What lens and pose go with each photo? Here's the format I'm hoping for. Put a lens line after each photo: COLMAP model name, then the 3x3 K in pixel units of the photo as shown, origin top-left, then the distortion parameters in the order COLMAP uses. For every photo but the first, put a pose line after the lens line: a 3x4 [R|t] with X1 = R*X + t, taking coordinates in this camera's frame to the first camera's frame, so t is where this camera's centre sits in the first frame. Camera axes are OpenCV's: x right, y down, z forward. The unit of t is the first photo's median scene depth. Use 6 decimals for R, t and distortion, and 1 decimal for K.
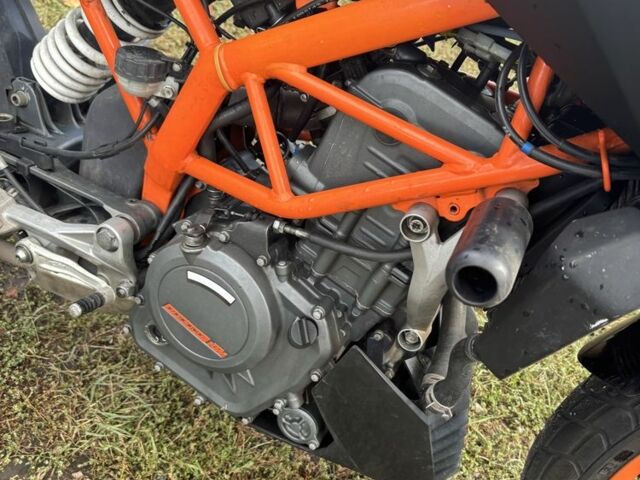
lens RADIAL K [[634.5, 0, 319.3], [0, 634.5, 240.6], [0, 0, 1]] dist [-0.054472, 0.000000]
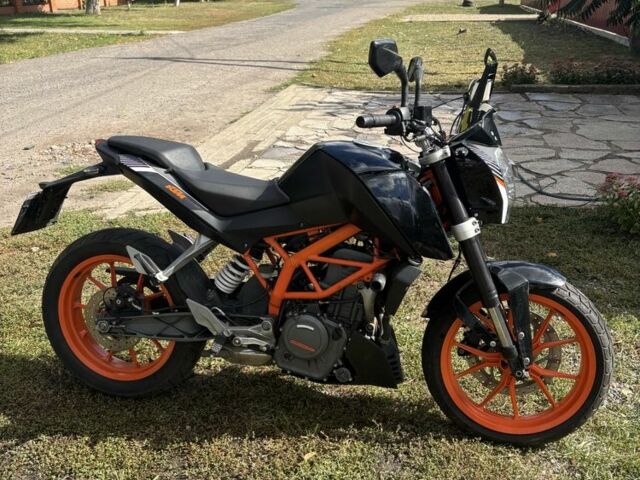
lens RADIAL K [[634.5, 0, 319.9], [0, 634.5, 239.7], [0, 0, 1]] dist [-0.054472, 0.000000]
pose [[0.954217, -0.257917, 0.151492, -0.476328], [0.293944, 0.902338, -0.315251, 0.709221], [-0.055388, 0.345347, 0.936839, -2.168193]]
